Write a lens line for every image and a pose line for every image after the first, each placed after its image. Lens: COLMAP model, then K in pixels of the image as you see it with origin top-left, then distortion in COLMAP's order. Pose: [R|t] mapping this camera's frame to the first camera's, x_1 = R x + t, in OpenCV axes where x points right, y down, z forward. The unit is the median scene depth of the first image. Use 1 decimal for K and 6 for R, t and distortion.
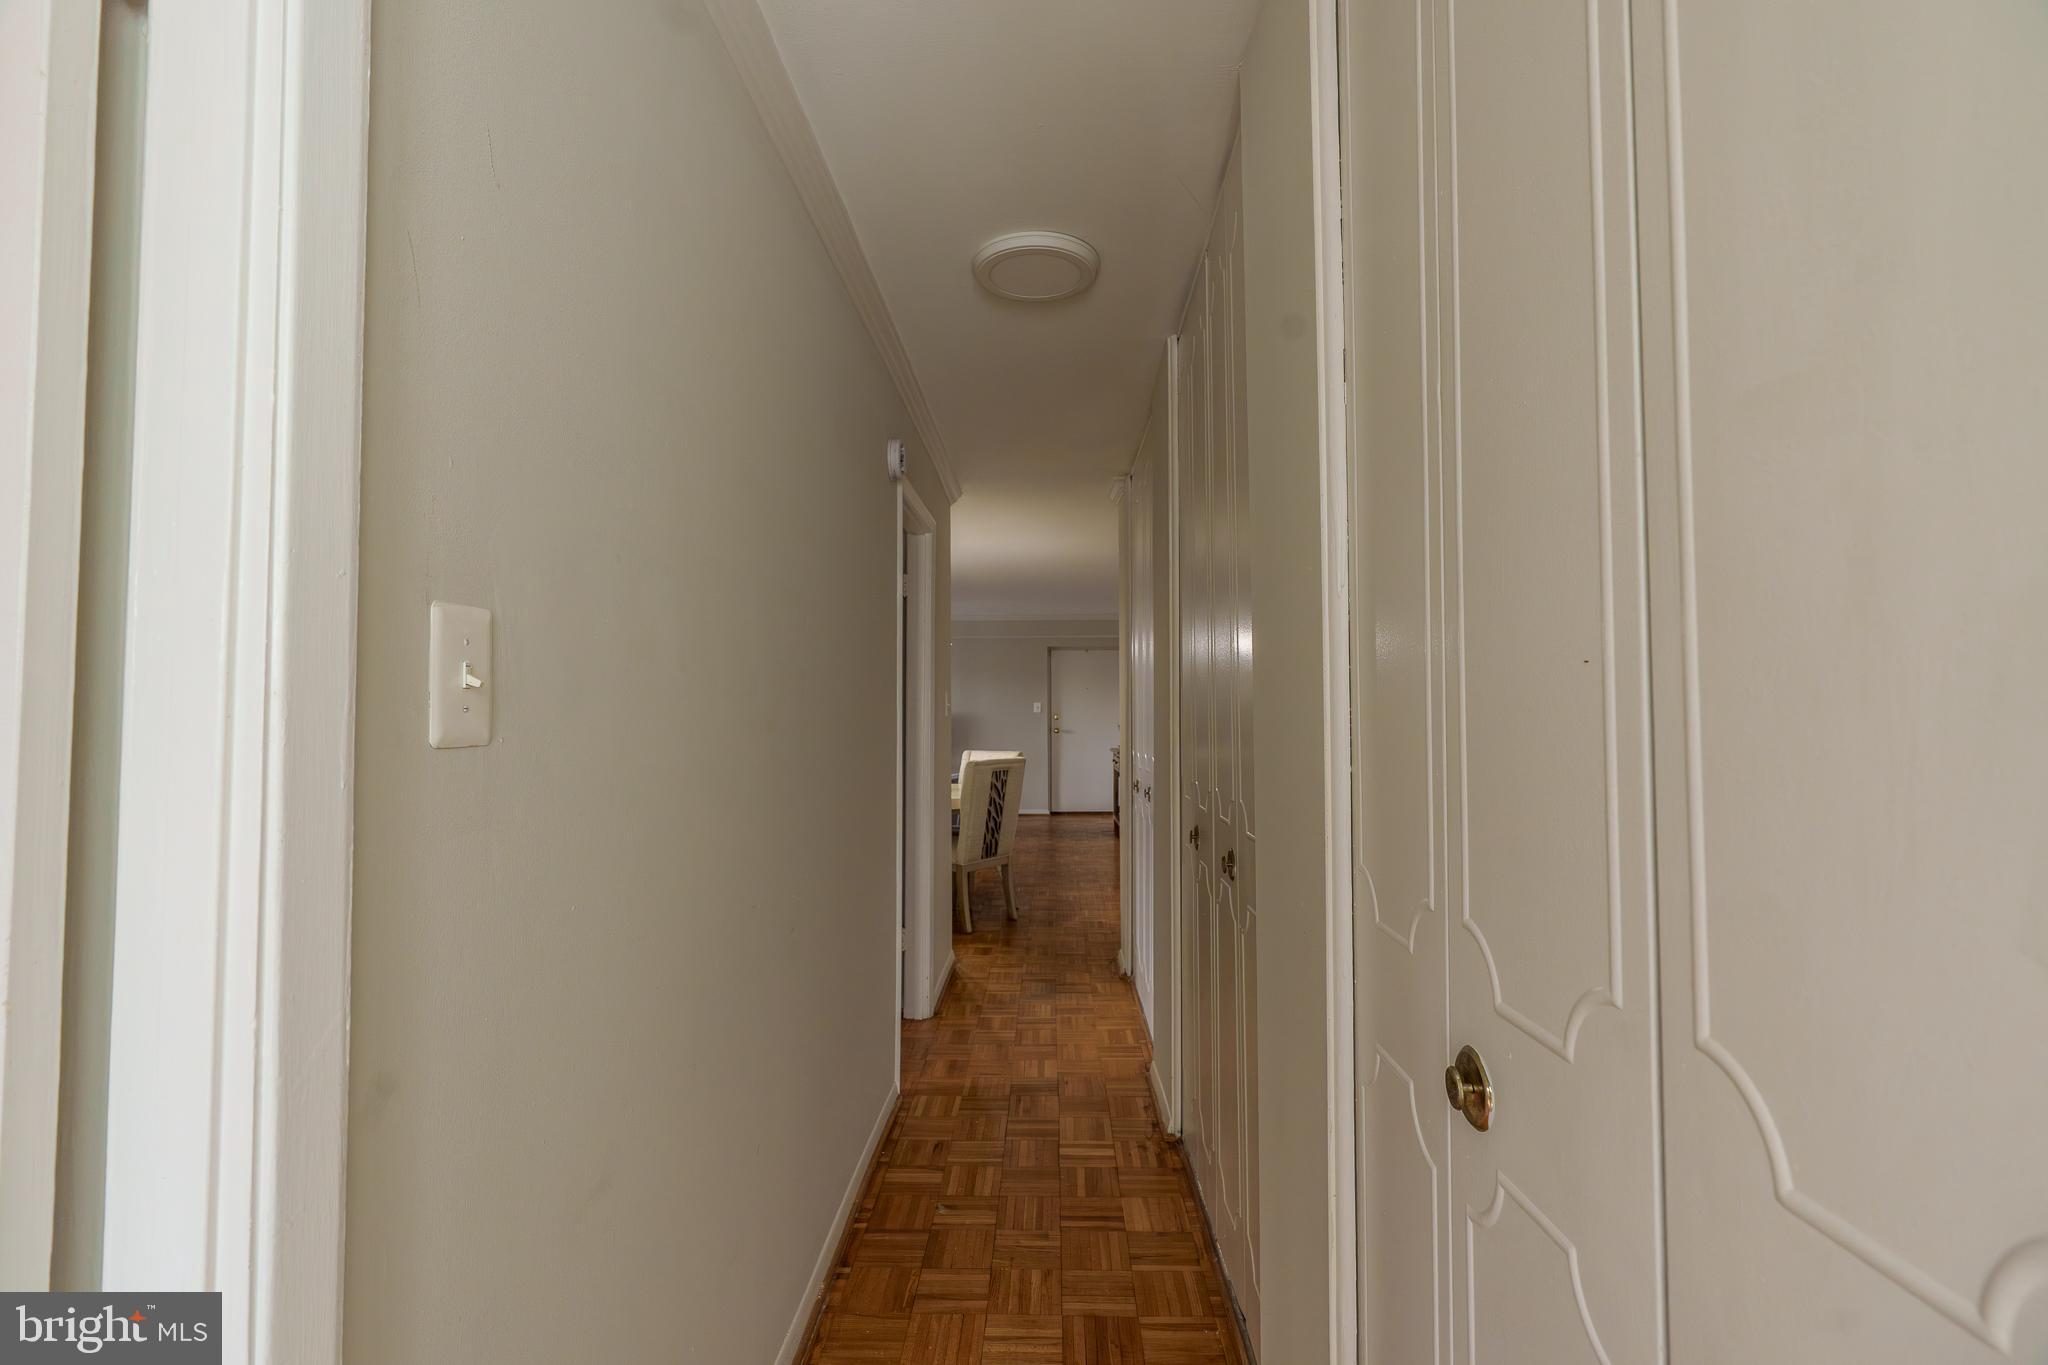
lens RADIAL K [[972.1, 0, 1023.8], [0, 972.1, 684.8], [0, 0, 1]] dist [-0.001373, 0.001366]
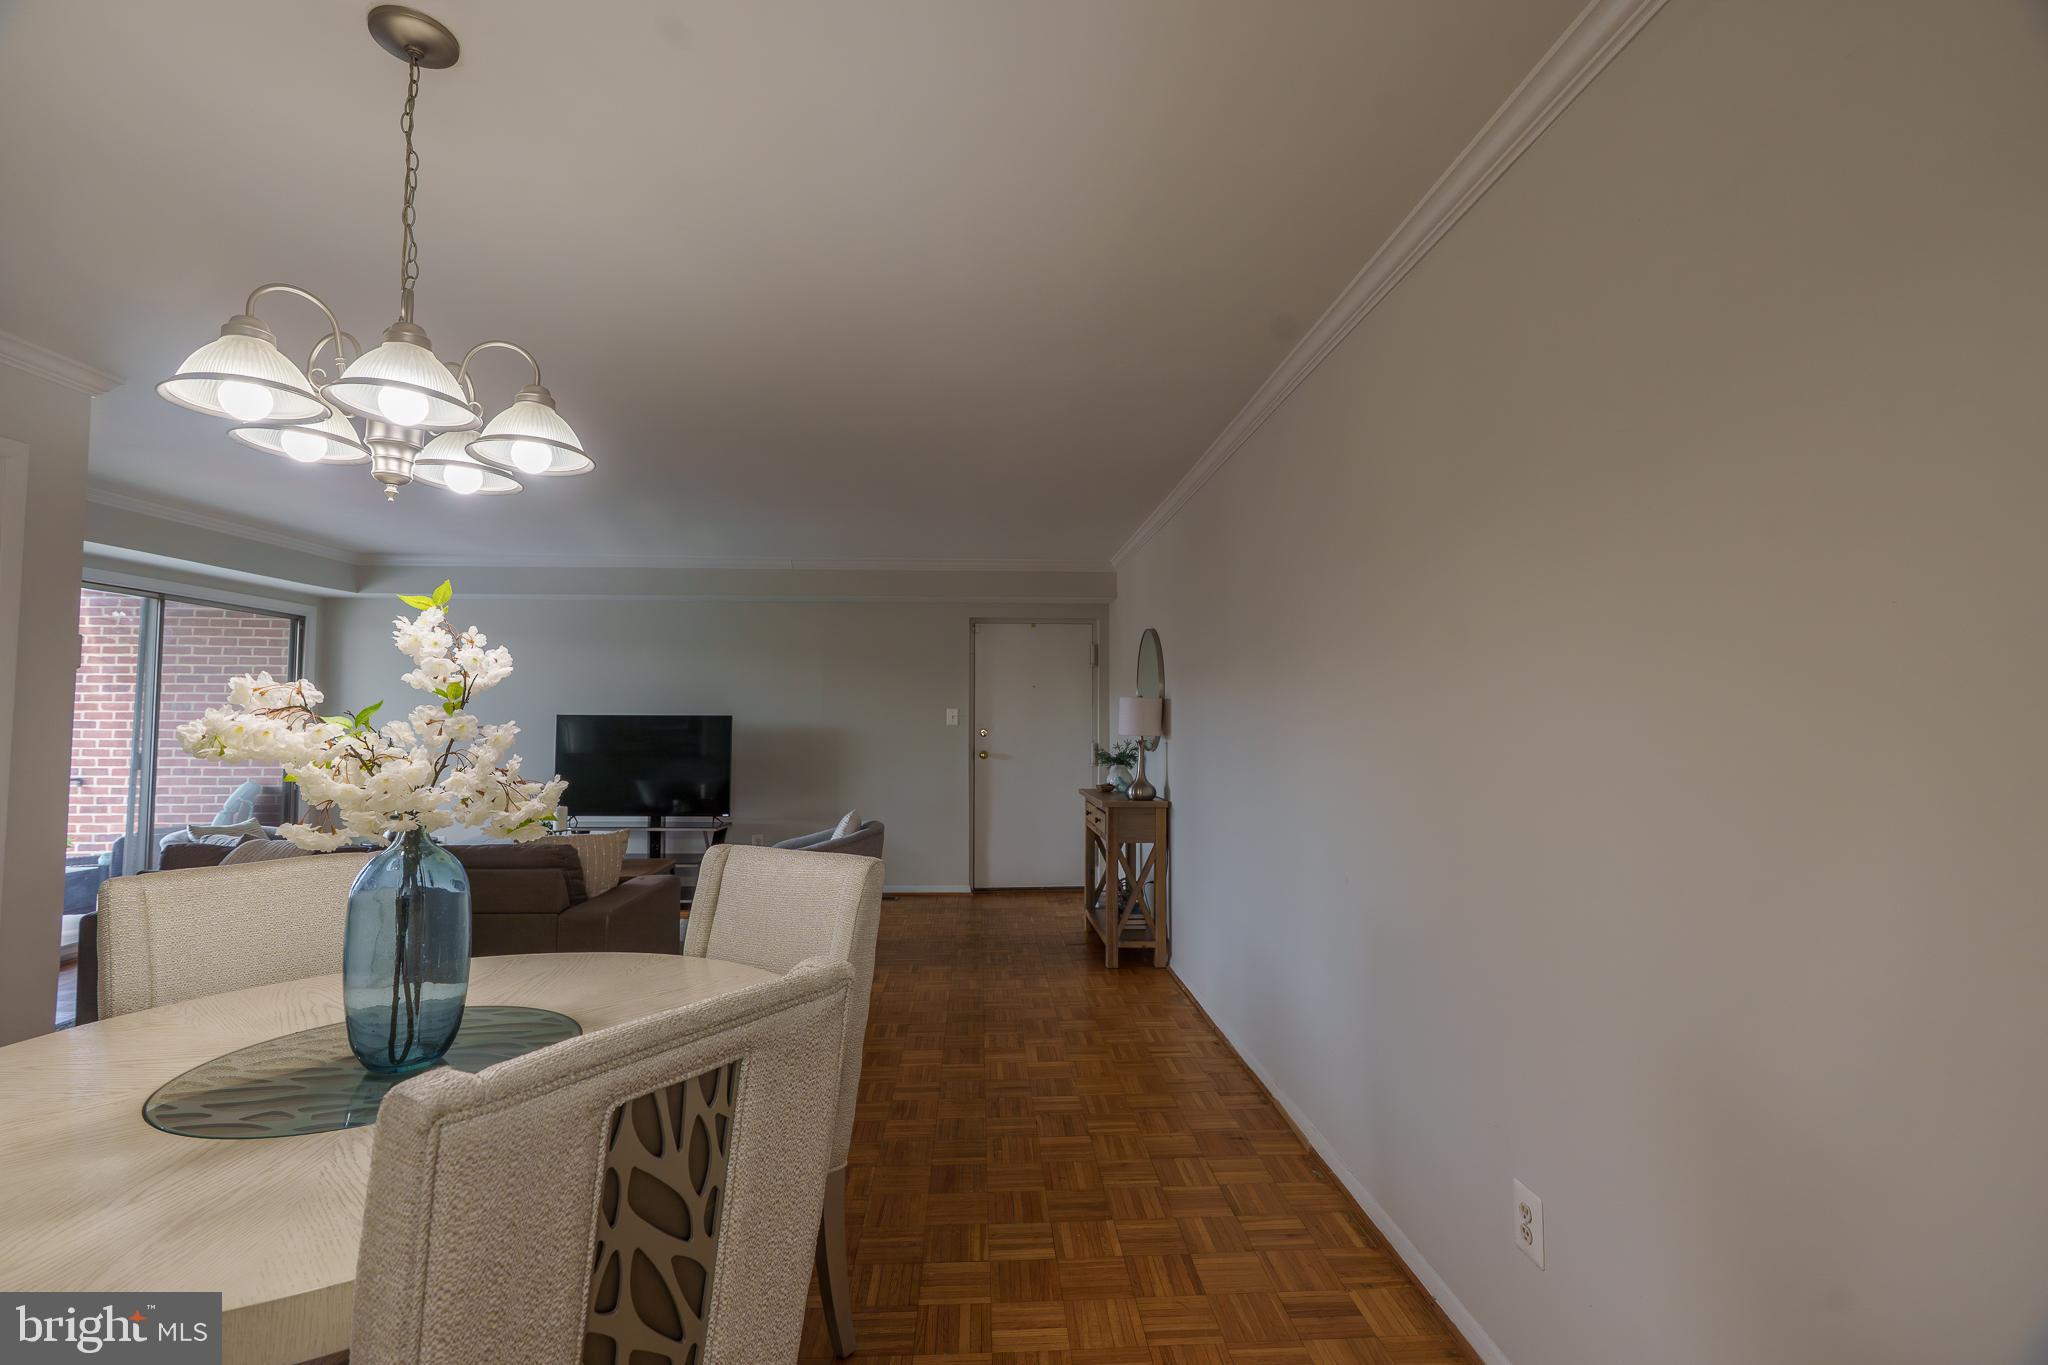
lens RADIAL K [[972.1, 0, 1019.0], [0, 972.1, 678.8], [0, 0, 1]] dist [-0.001373, 0.001366]
pose [[0.997465, 0.006823, 0.070828, 0.024926], [-0.005917, 0.999898, -0.012989, 0.014068], [-0.070909, 0.012537, 0.997404, 0.791113]]
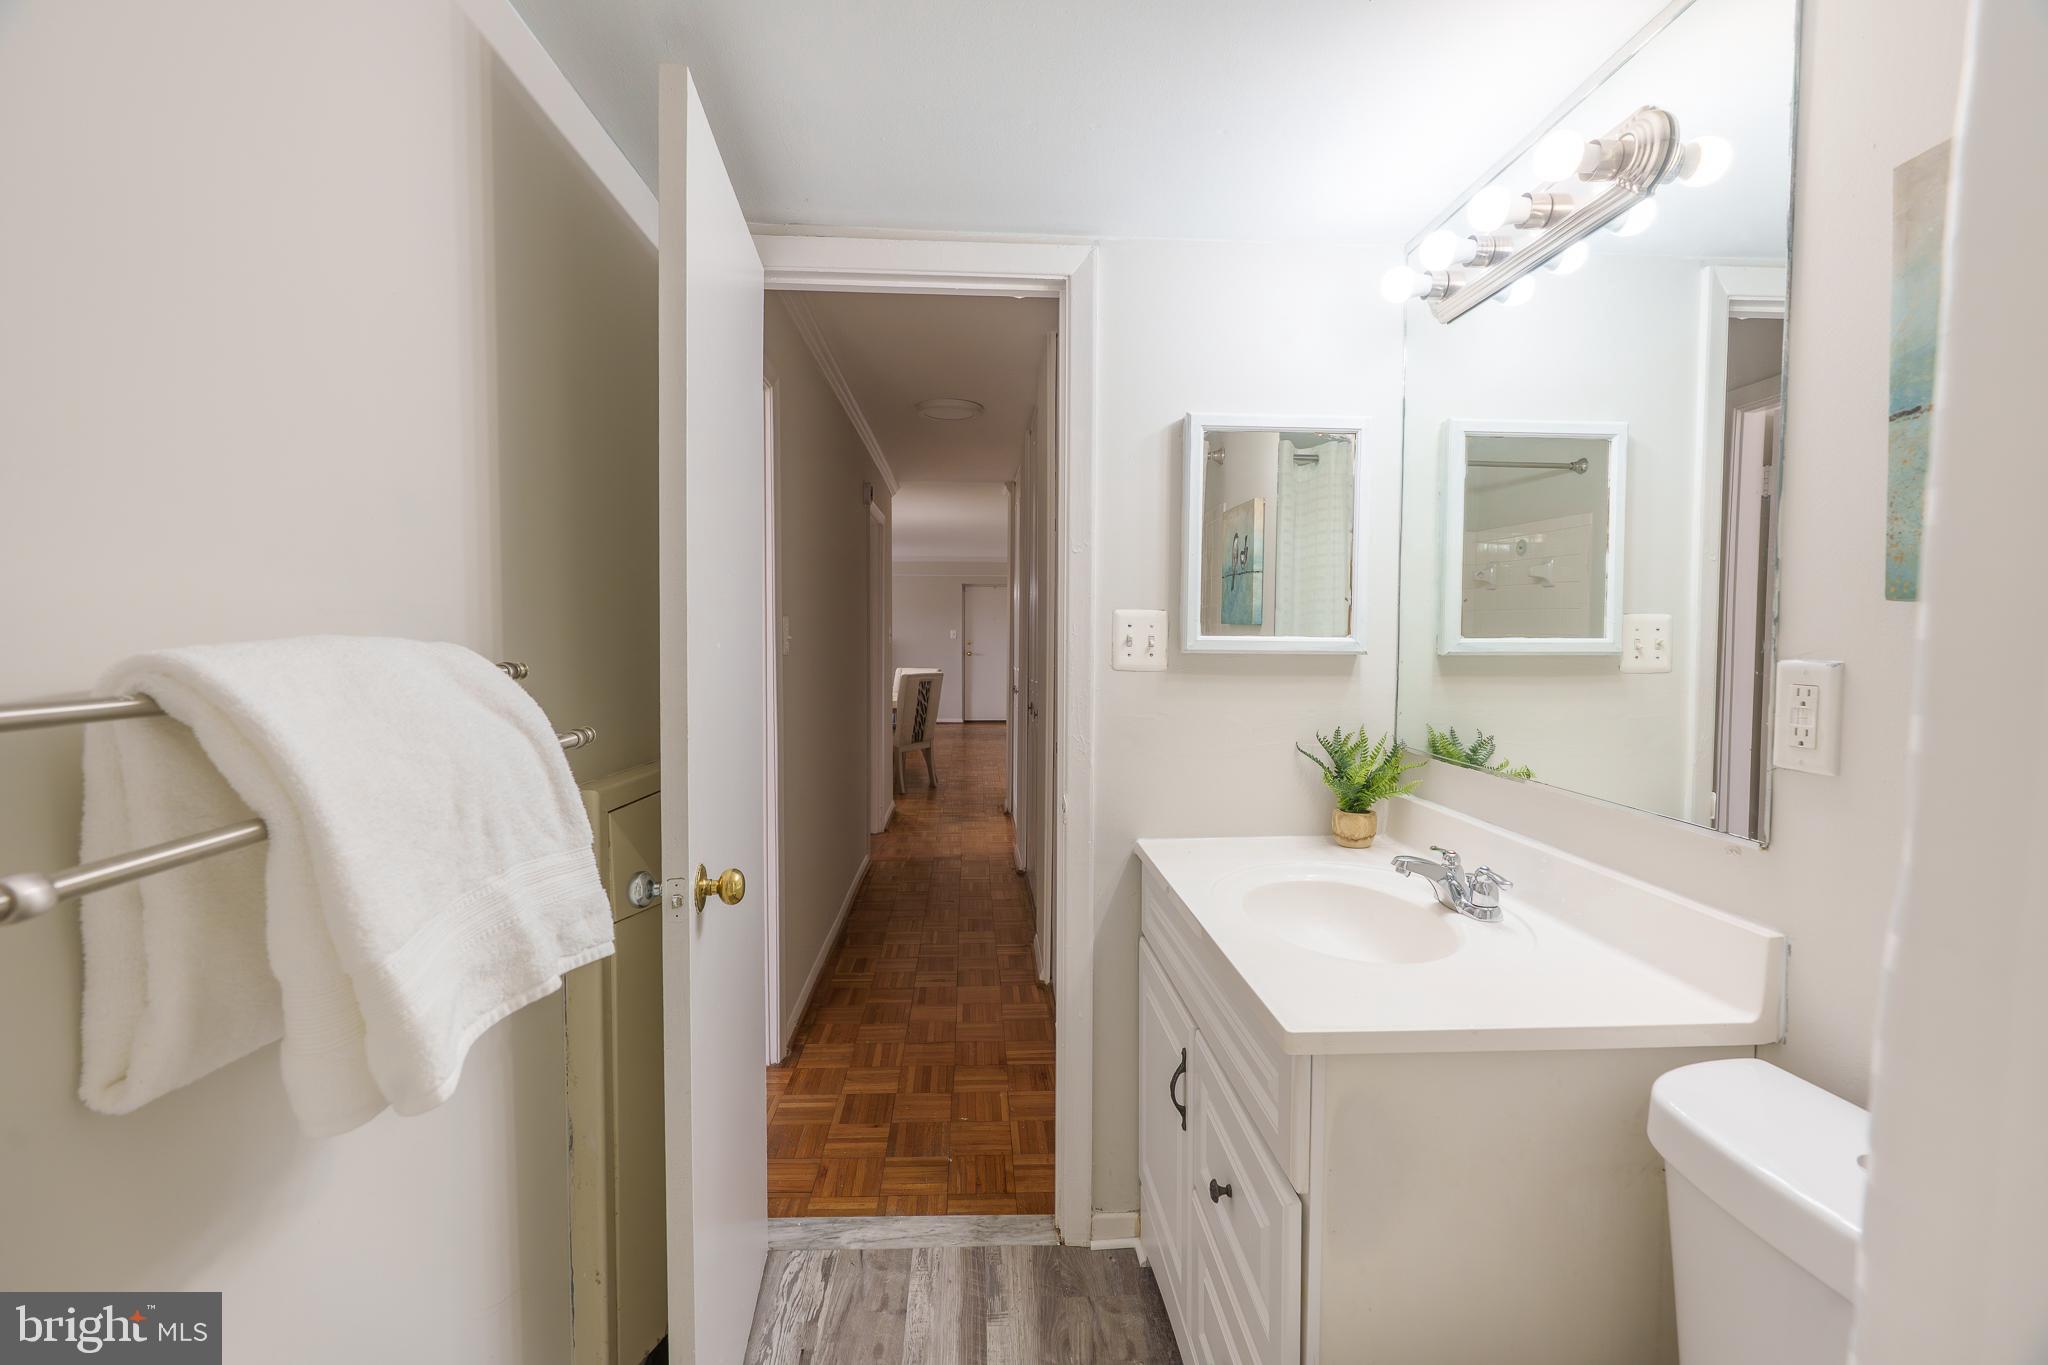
lens RADIAL K [[972.1, 0, 1025.3], [0, 972.1, 684.6], [0, 0, 1]] dist [-0.001373, 0.001366]
pose [[0.996392, 0.002809, 0.084821, 0.000770], [-0.009483, 0.996878, 0.078391, -0.018977], [-0.084335, -0.078912, 0.993308, -0.411446]]
